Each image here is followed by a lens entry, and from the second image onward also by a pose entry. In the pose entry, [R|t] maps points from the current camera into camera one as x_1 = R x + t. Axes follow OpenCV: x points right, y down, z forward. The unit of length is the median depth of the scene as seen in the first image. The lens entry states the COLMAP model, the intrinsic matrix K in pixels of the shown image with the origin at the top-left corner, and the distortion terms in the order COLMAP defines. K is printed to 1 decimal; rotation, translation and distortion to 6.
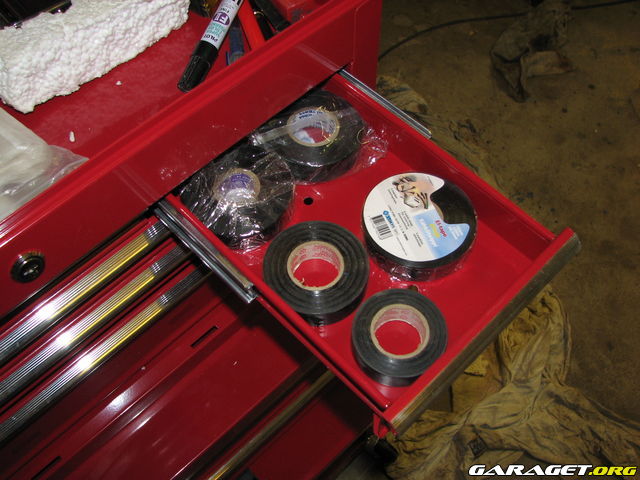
lens RADIAL K [[696.4, 0, 319.4], [0, 696.4, 257.6], [0, 0, 1]] dist [-0.227871, 0.288851]
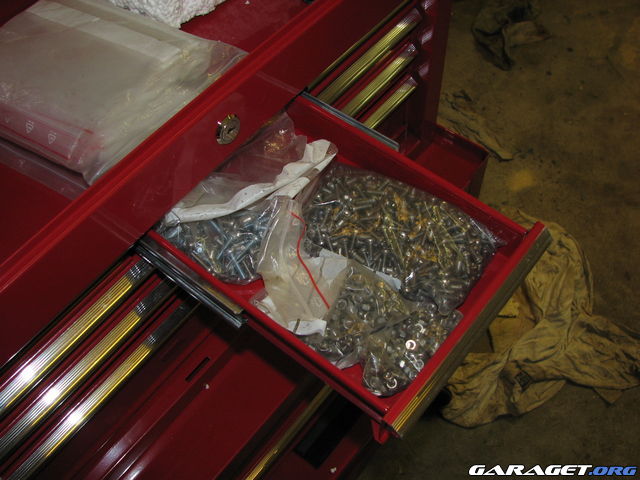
lens RADIAL K [[686.5, 0, 318.1], [0, 686.5, 259.0], [0, 0, 1]] dist [-0.214854, 0.270165]
pose [[0.991940, -0.123196, 0.029638, -0.084545], [0.123960, 0.991960, -0.025489, 0.070655], [-0.026260, 0.028957, 0.999236, -0.041396]]
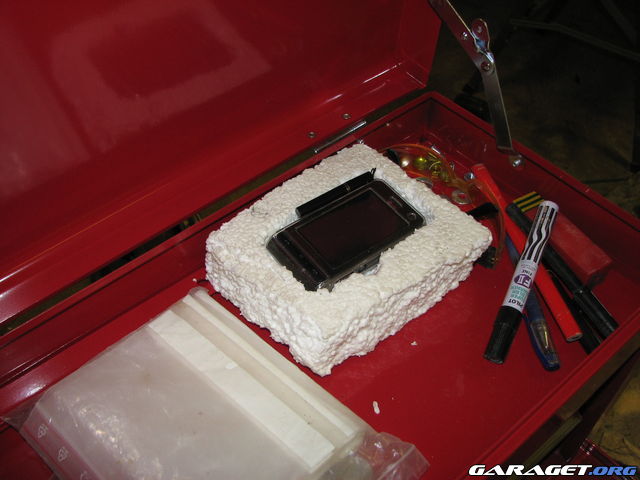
lens RADIAL K [[686.5, 0, 318.1], [0, 686.5, 259.0], [0, 0, 1]] dist [-0.214854, 0.270165]
pose [[0.996468, 0.051857, -0.066054, -0.119307], [-0.062441, 0.983489, -0.169853, -0.065311], [0.056156, 0.173378, 0.983253, 0.014016]]
